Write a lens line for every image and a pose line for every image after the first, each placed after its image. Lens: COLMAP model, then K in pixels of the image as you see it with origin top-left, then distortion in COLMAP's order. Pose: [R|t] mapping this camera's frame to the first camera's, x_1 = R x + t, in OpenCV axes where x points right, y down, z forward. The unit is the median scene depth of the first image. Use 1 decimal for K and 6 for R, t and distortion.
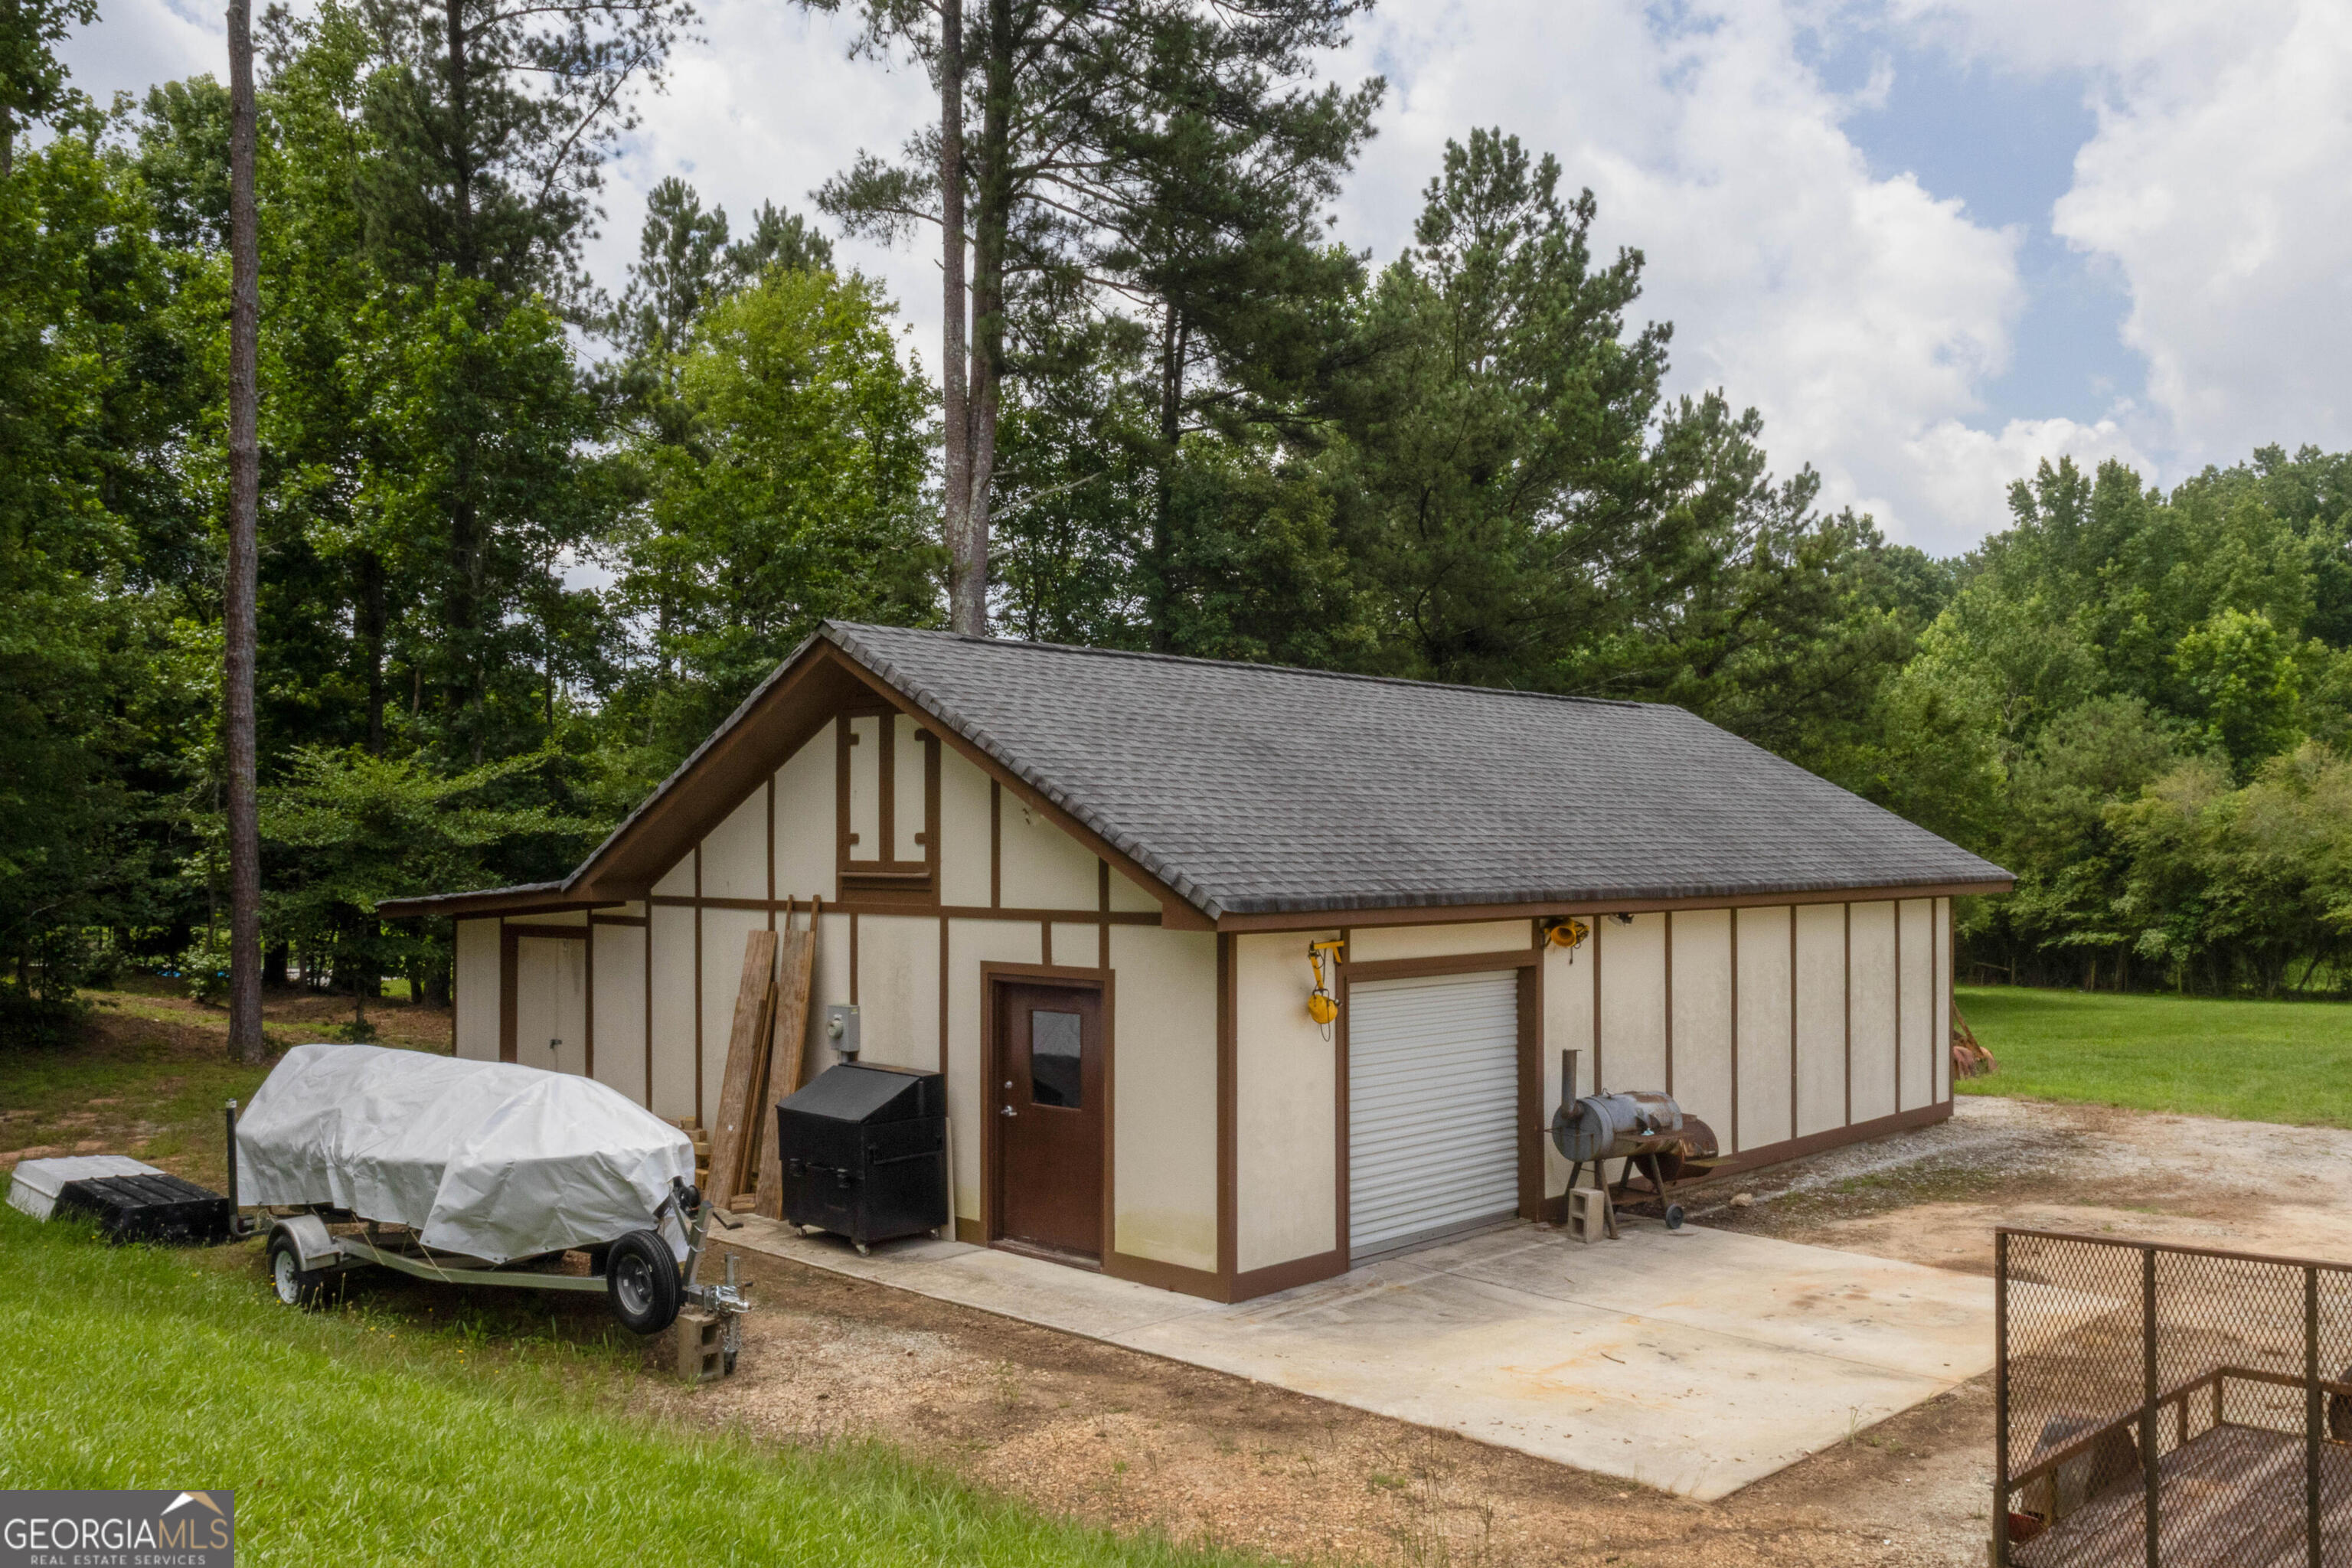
lens RADIAL K [[1917.0, 0, 1174.9], [0, 1917.0, 855.9], [0, 0, 1]] dist [-0.087670, 0.124759]
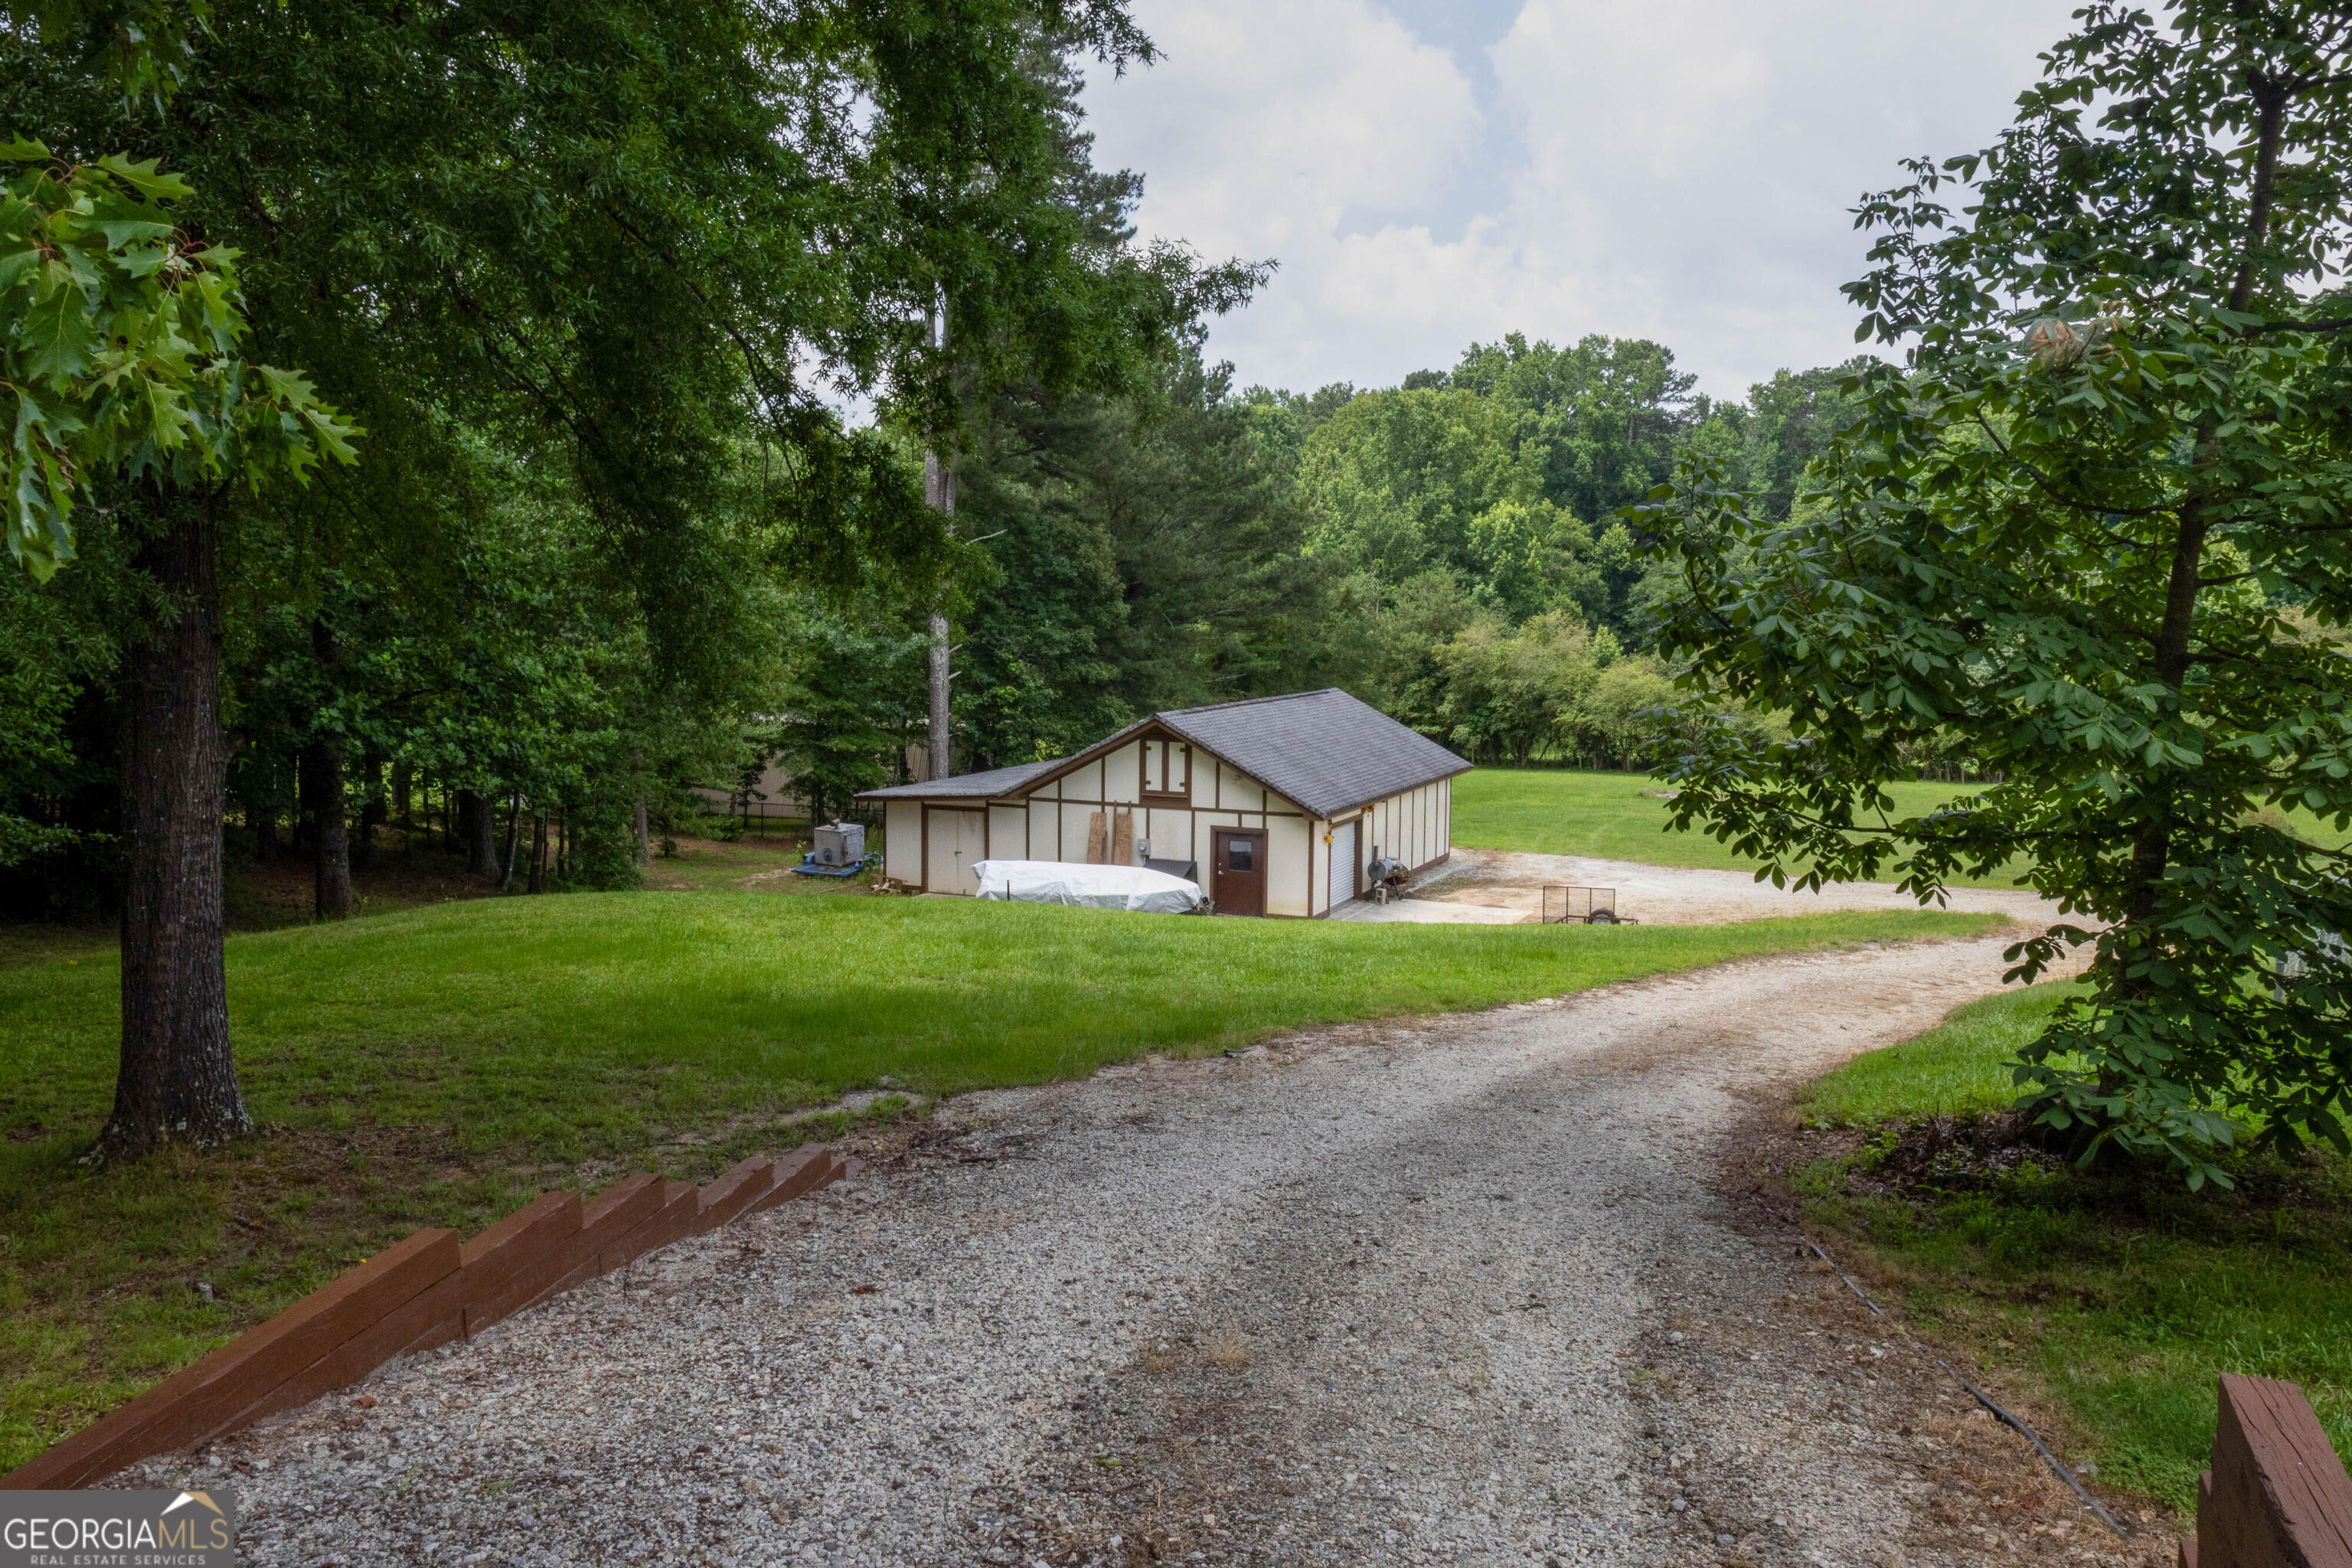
lens RADIAL K [[1917.0, 0, 1174.9], [0, 1917.0, 855.9], [0, 0, 1]] dist [-0.087670, 0.124759]
pose [[0.933842, -0.041729, 0.355242, -1.057964], [-0.008845, 0.990174, 0.139562, -0.276314], [-0.357575, -0.133471, 0.924297, -1.563205]]
